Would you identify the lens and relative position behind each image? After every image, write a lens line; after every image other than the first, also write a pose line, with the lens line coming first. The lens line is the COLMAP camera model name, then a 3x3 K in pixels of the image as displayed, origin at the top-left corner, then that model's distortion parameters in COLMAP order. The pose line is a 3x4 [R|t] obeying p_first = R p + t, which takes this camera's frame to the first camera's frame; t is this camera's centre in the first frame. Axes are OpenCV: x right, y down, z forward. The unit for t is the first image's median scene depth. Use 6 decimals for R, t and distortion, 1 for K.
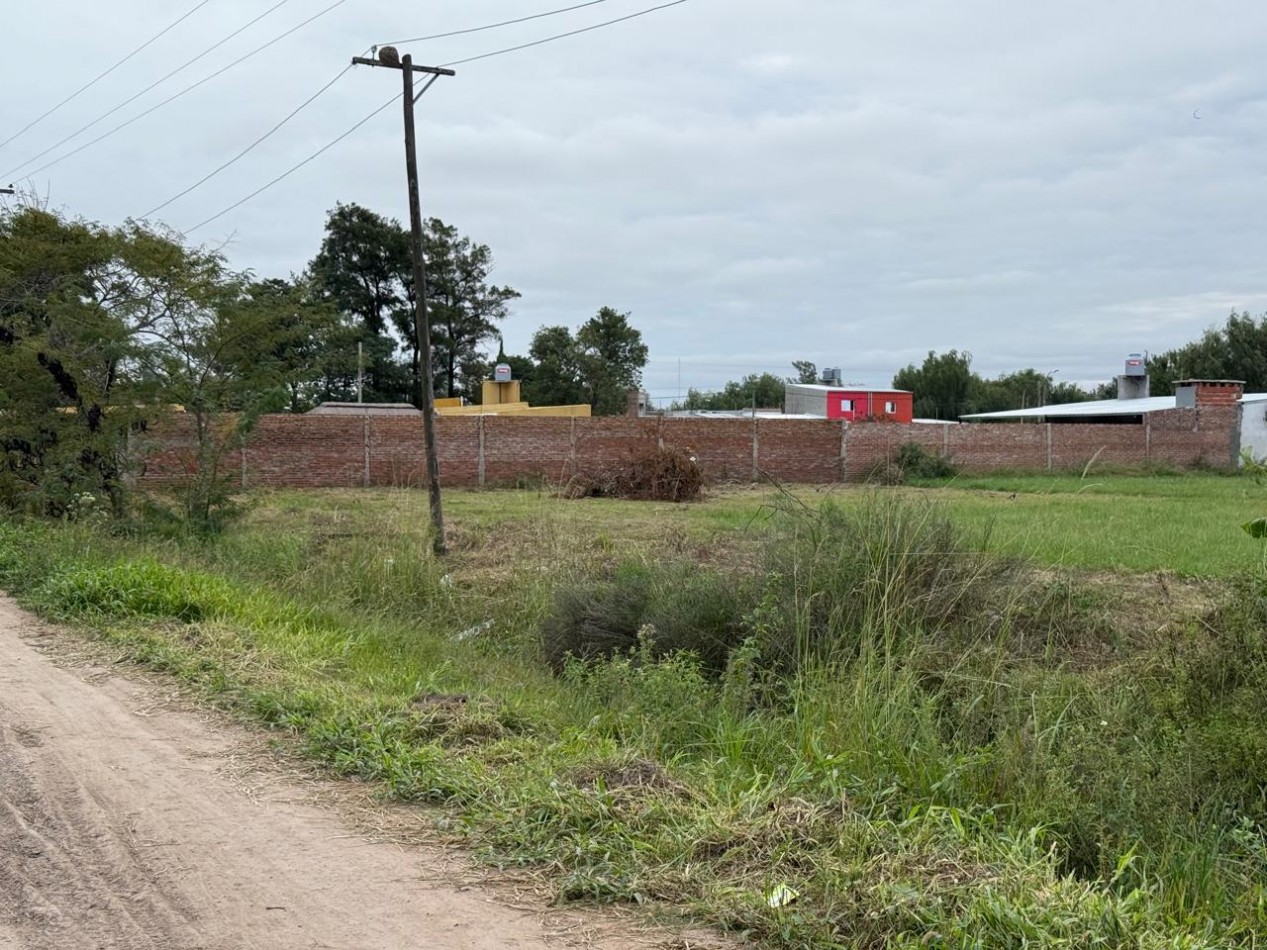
lens RADIAL K [[1839.9, 0, 609.2], [0, 1839.9, 520.8], [0, 0, 1]] dist [0.104368, -0.194550]
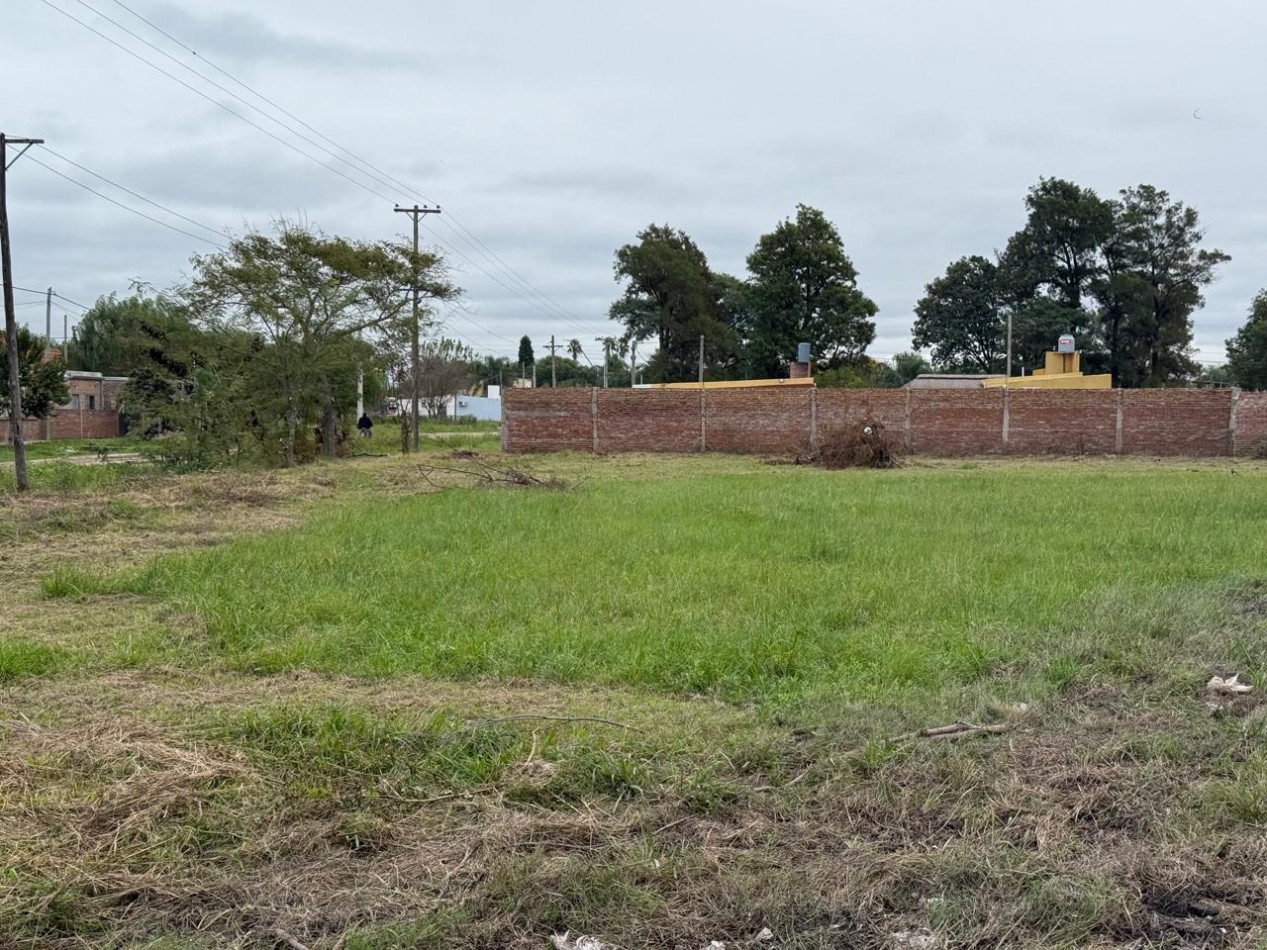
lens RADIAL K [[1874.1, 0, 648.4], [0, 1874.1, 471.5], [0, 0, 1]] dist [0.222359, -0.344992]
pose [[0.832346, 0.019615, -0.553909, 0.419073], [-0.026381, 0.999643, -0.004243, -0.000999], [0.553628, 0.018144, 0.832566, 0.026030]]
